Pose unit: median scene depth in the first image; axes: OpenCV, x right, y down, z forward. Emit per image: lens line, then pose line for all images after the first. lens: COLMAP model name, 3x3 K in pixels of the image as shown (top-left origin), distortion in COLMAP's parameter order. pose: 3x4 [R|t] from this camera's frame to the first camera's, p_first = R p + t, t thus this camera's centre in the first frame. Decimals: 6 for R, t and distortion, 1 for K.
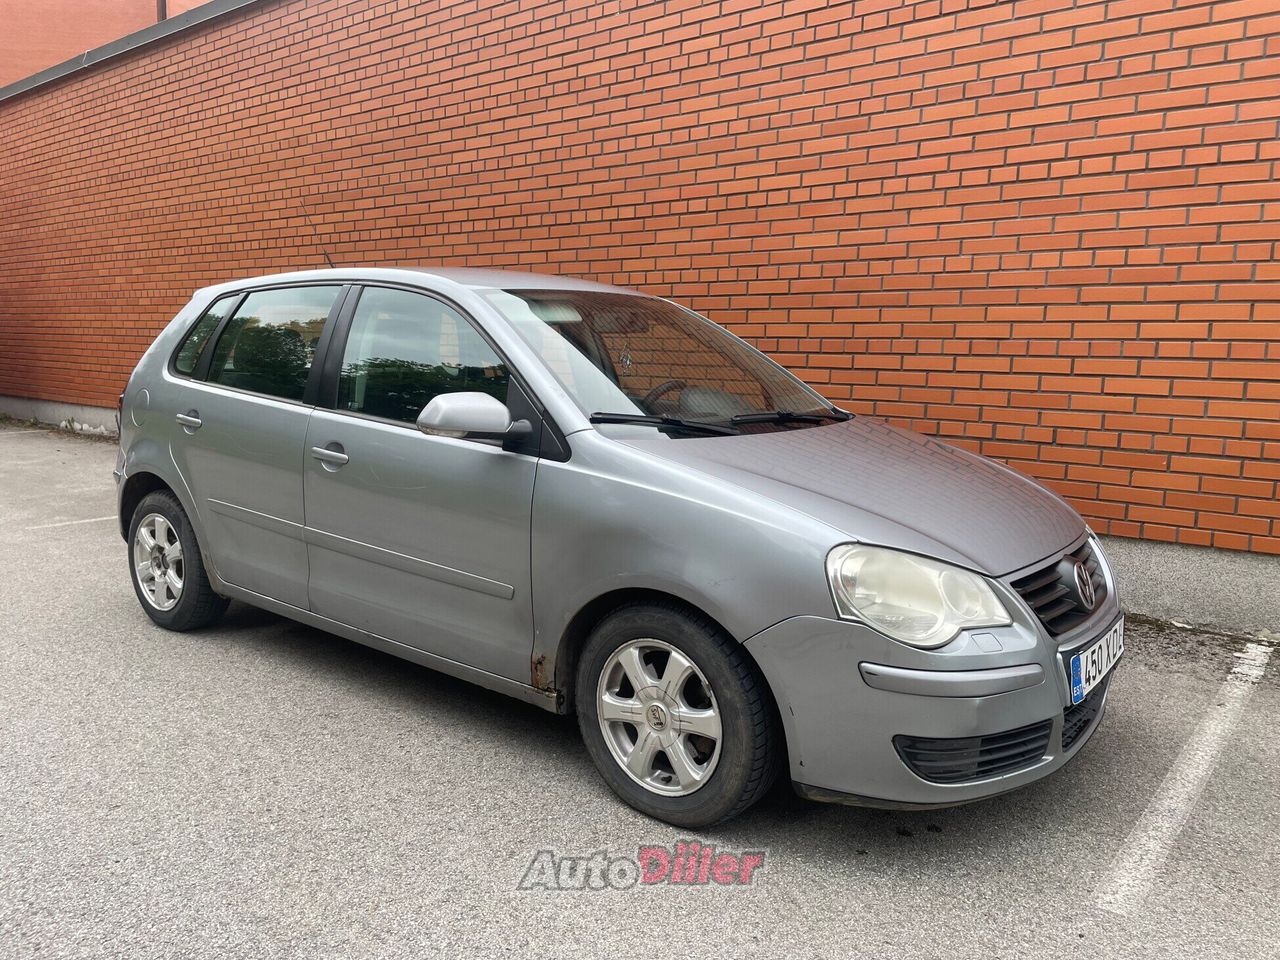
lens RADIAL K [[974.2, 0, 636.0], [0, 974.2, 483.0], [0, 0, 1]] dist [0.073658, -0.093063]
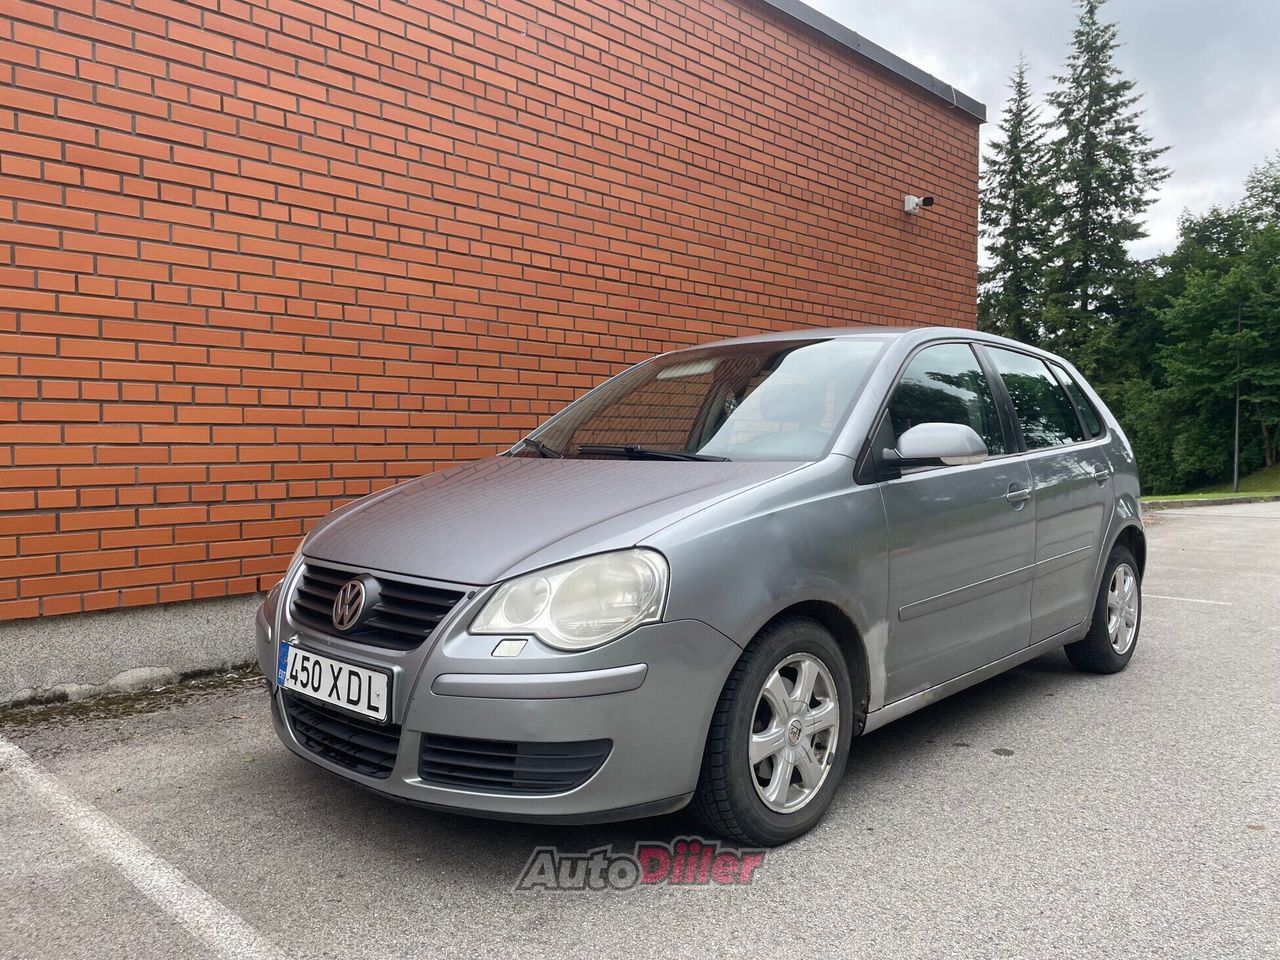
lens RADIAL K [[974.2, 0, 664.1], [0, 974.2, 473.7], [0, 0, 1]] dist [0.073658, -0.093063]
pose [[0.052294, -0.042856, 0.997712, -0.773007], [0.150021, 0.988078, 0.034579, -0.089547], [-0.987299, 0.147869, 0.058099, 0.760855]]
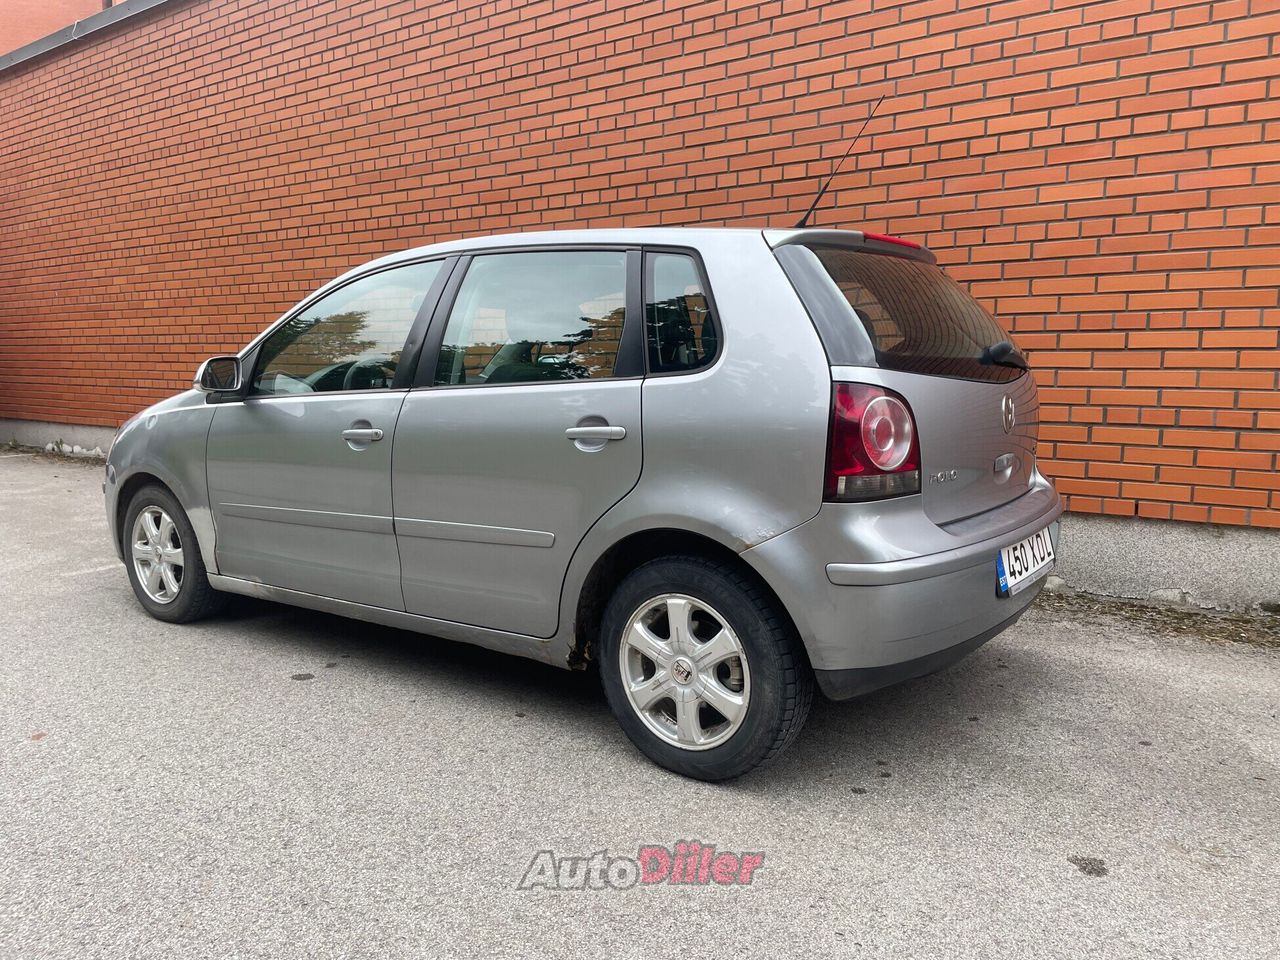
lens RADIAL K [[964.6, 0, 638.7], [0, 964.6, 486.3], [0, 0, 1]] dist [0.066192, -0.081723]
pose [[0.998304, -0.024105, 0.053000, -0.167661], [0.024652, 0.999649, -0.009688, -0.004730], [-0.052748, 0.010978, 0.998548, 0.165369]]
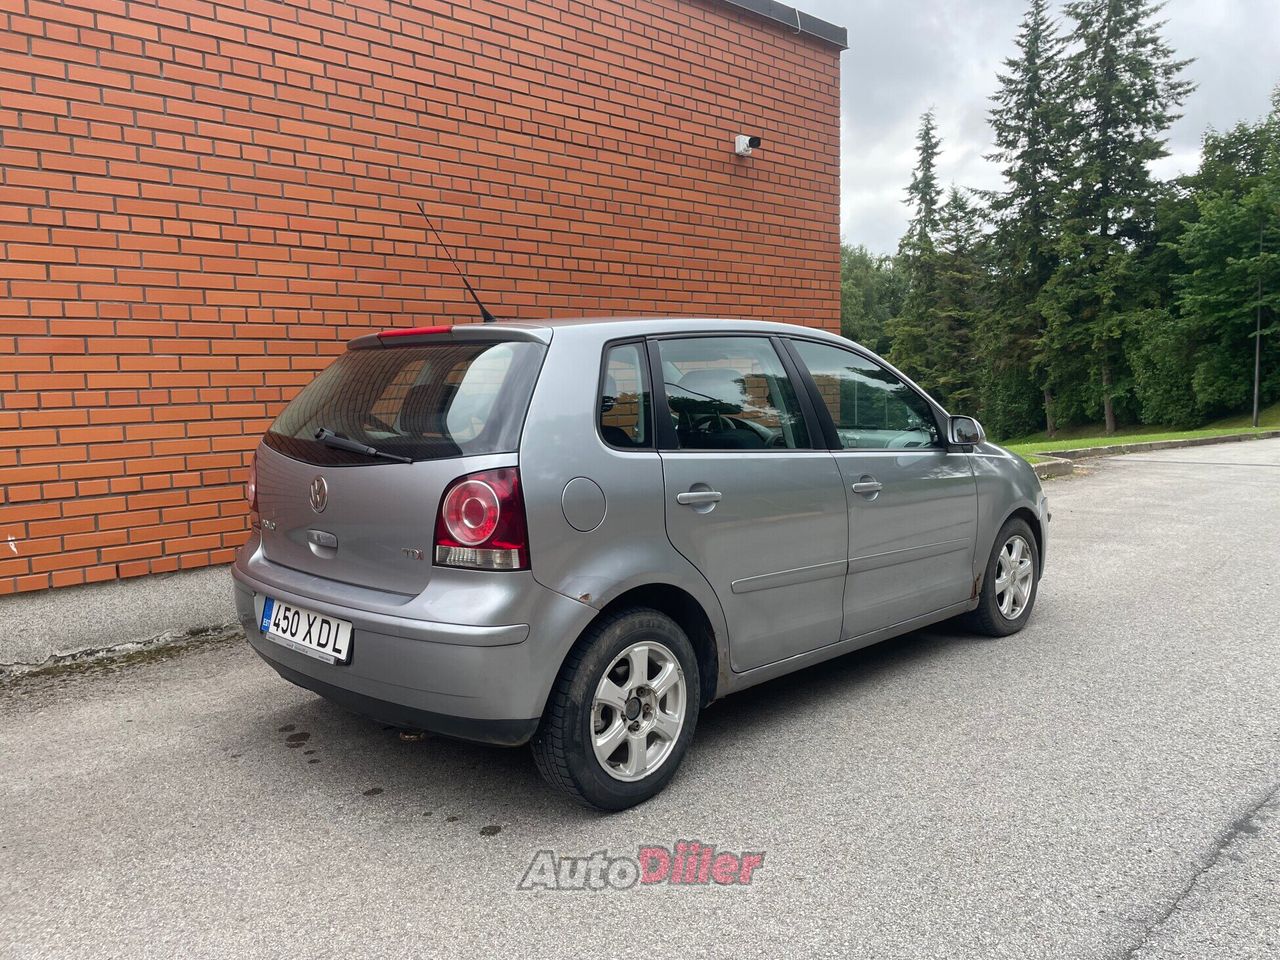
lens RADIAL K [[974.2, 0, 651.0], [0, 974.2, 471.8], [0, 0, 1]] dist [0.073658, -0.093063]
pose [[0.096837, -0.105000, 0.989746, -0.676387], [0.171840, 0.981250, 0.087286, -0.084115], [-0.980354, 0.161625, 0.113065, 0.520924]]
